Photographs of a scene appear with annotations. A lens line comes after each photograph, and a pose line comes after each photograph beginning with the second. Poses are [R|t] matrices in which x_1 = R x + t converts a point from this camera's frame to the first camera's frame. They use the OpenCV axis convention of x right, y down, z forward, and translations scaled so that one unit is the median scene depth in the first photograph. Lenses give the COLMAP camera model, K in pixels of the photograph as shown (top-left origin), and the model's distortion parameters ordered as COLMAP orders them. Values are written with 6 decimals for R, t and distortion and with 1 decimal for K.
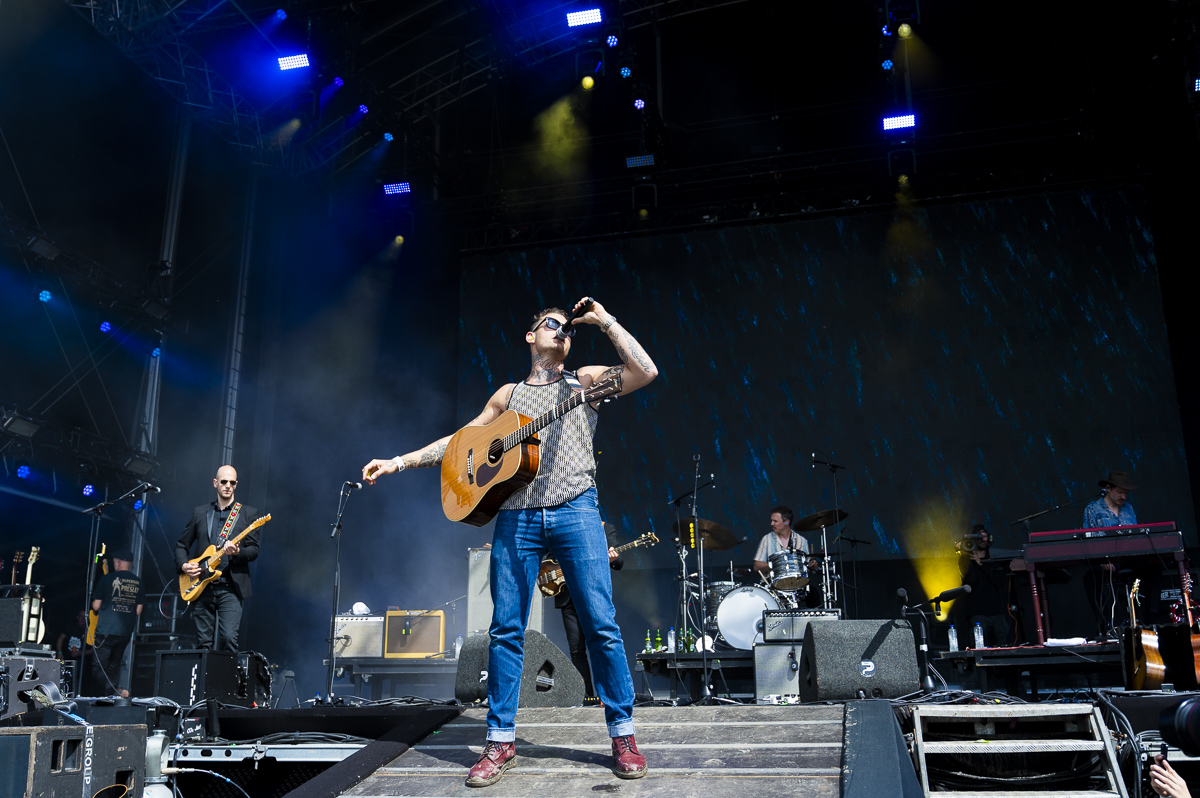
lens RADIAL K [[1082.9, 0, 600.0], [0, 1082.9, 399.0], [0, 0, 1]] dist [0.019781, -0.105147]
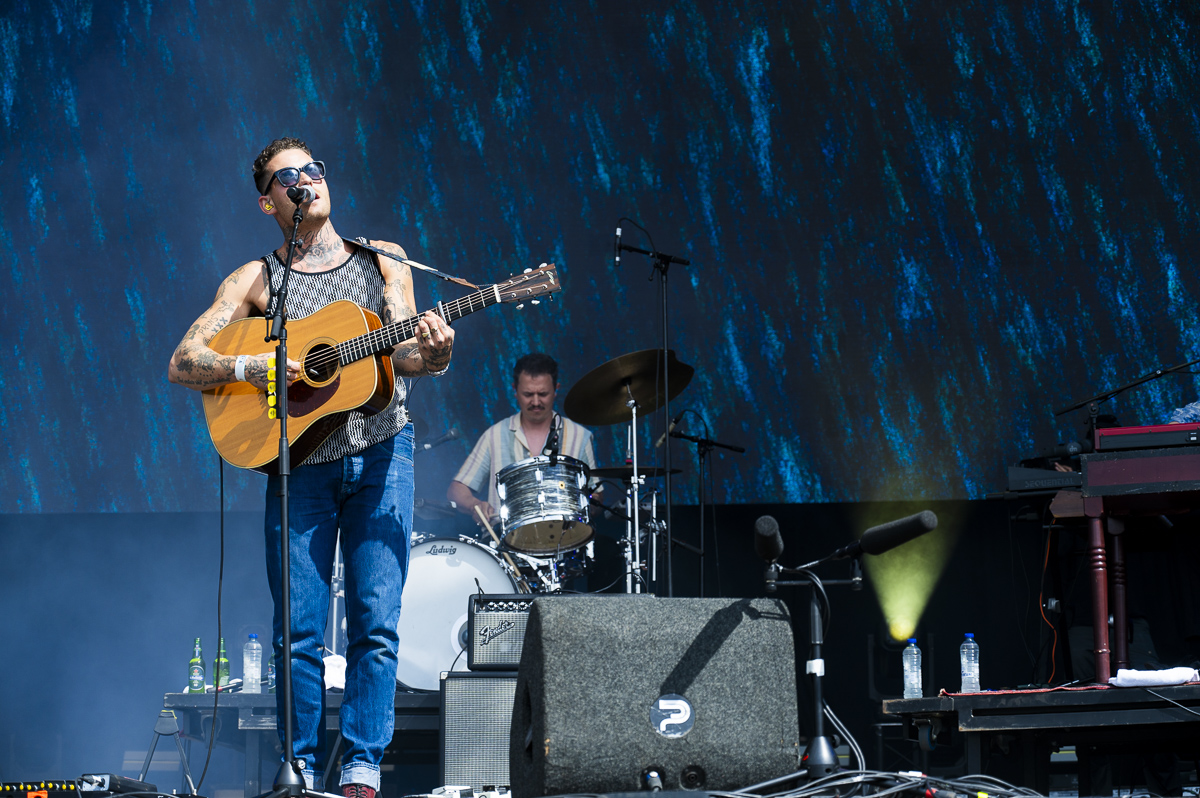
lens RADIAL K [[2442.7, 0, 600.0], [0, 2442.7, 399.0], [0, 0, 1]] dist [-0.280947, -0.043625]
pose [[0.985897, 0.032936, 0.164079, 0.043029], [-0.048634, 0.994516, 0.092590, 0.031923], [-0.160129, -0.099264, 0.982092, 0.089263]]
